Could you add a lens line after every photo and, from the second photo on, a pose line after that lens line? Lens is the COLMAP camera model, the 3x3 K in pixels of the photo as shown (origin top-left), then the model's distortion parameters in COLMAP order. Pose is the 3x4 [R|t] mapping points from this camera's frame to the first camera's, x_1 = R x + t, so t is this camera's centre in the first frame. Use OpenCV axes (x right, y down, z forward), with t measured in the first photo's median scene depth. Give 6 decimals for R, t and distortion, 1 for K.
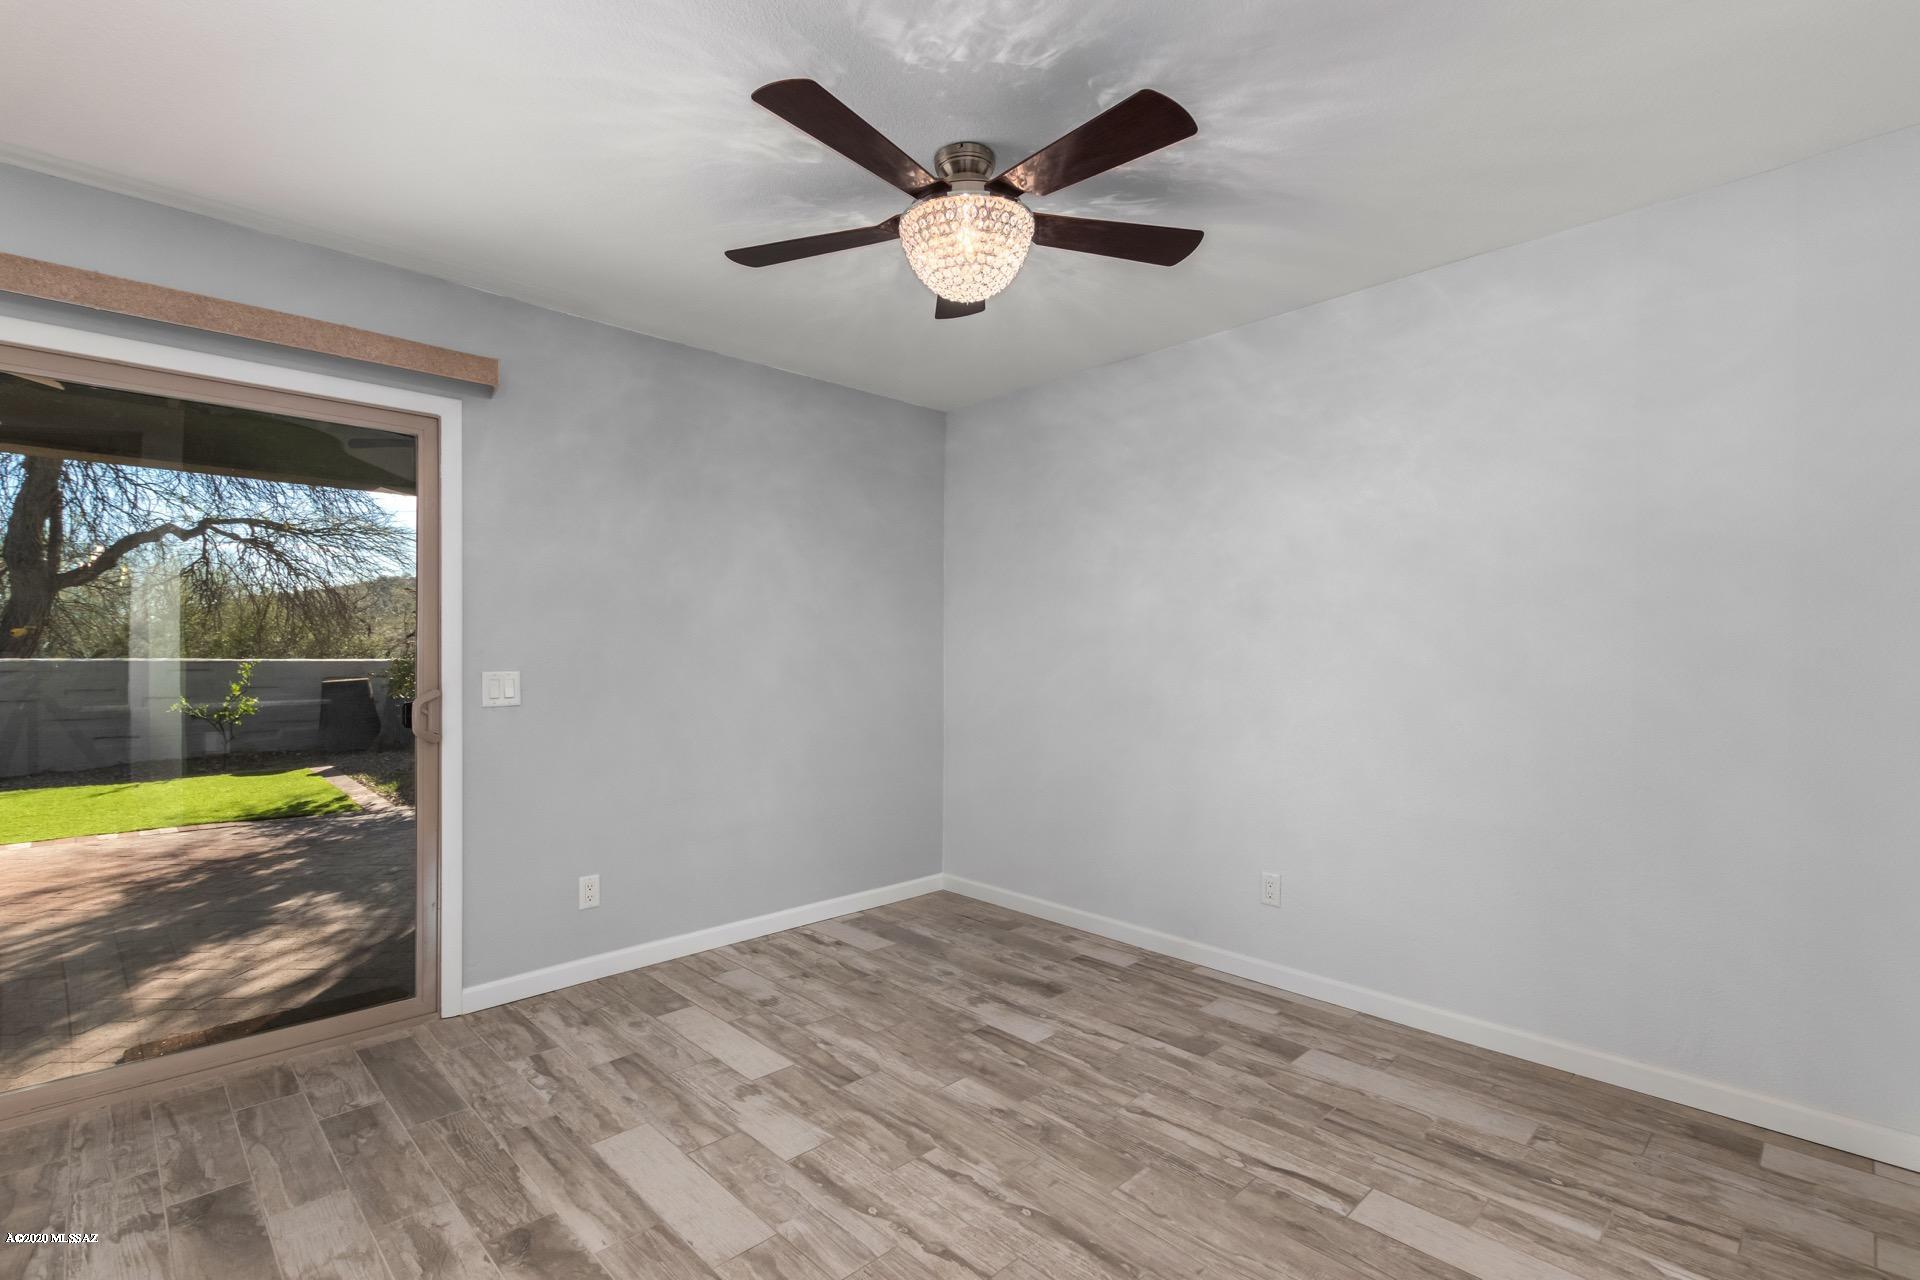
lens RADIAL K [[887.1, 0, 956.3], [0, 887.1, 646.2], [0, 0, 1]] dist [0.003453, 0.000014]
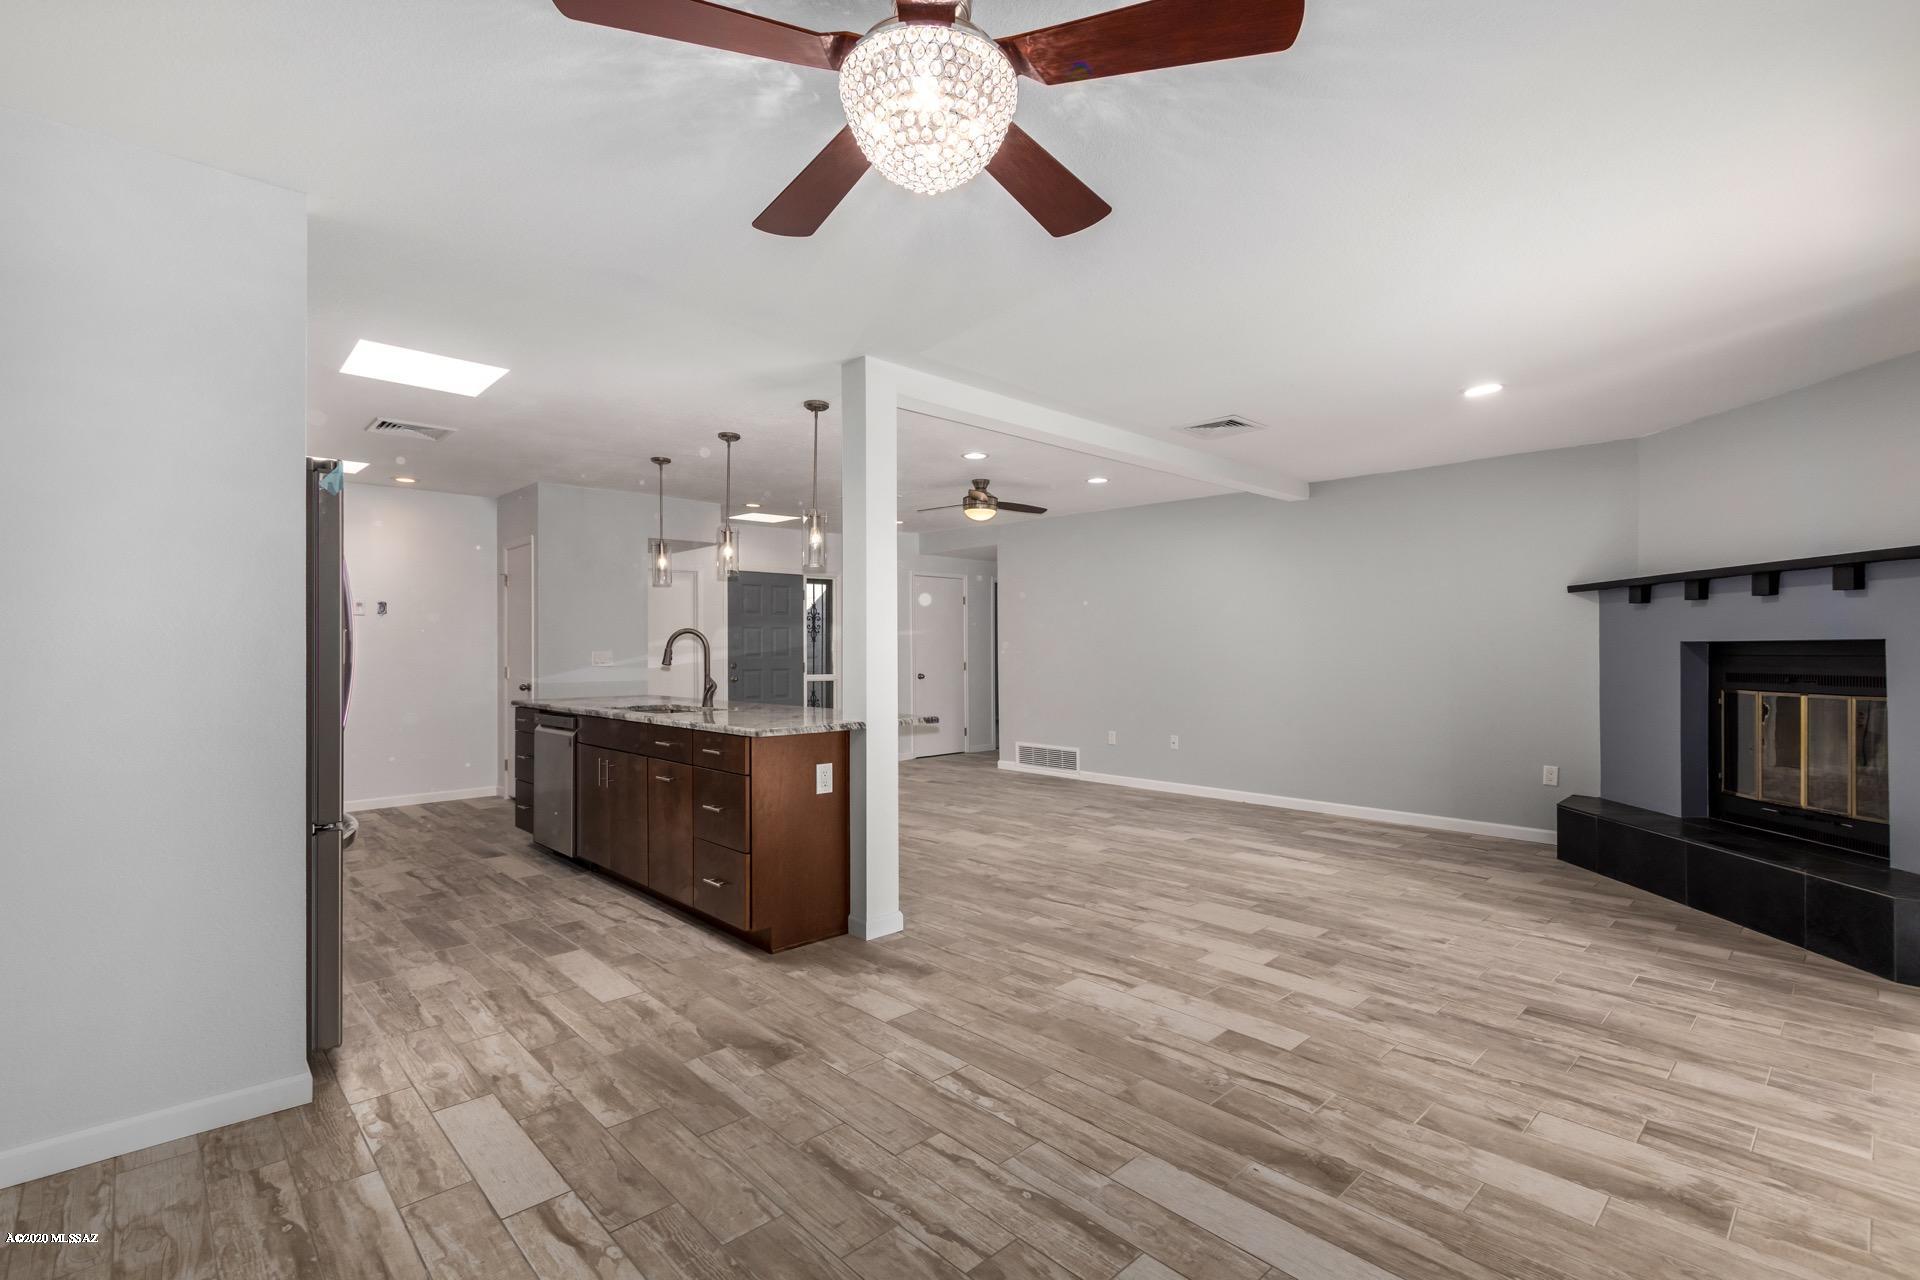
lens RADIAL K [[887.1, 0, 955.7], [0, 887.1, 647.3], [0, 0, 1]] dist [0.003453, 0.000014]
pose [[-0.999859, -0.001330, 0.016735, -0.027805], [-0.001477, 0.999960, -0.008784, 0.011760], [-0.016723, -0.008808, -0.999821, 1.981938]]
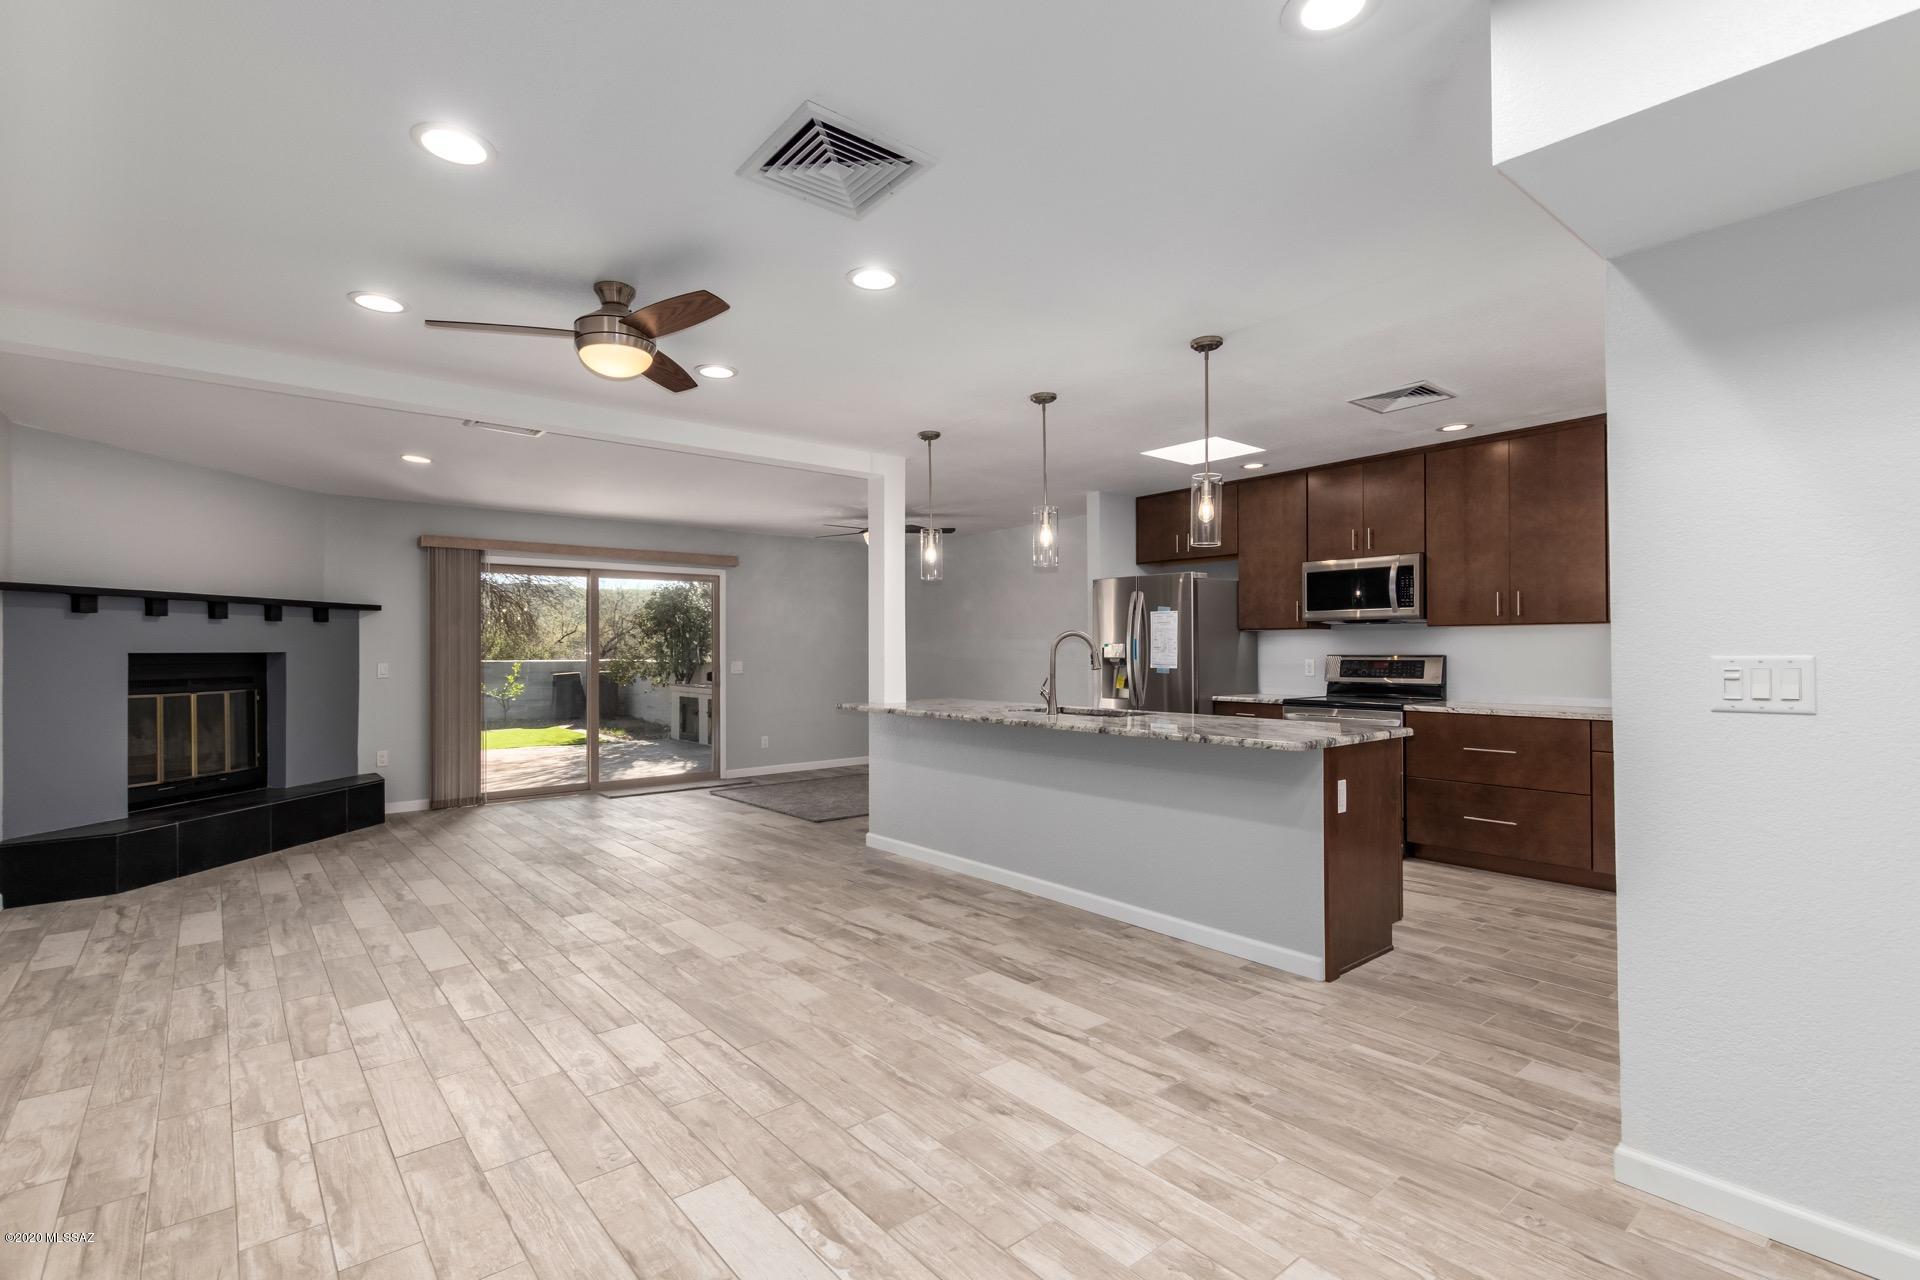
lens RADIAL K [[887.1, 0, 954.4], [0, 887.1, 647.6], [0, 0, 1]] dist [0.003453, 0.000014]
pose [[0.997222, -0.011012, -0.073670, 0.621454], [0.011258, 0.999932, 0.002927, -0.023966], [0.073633, -0.003748, 0.997278, -2.808224]]
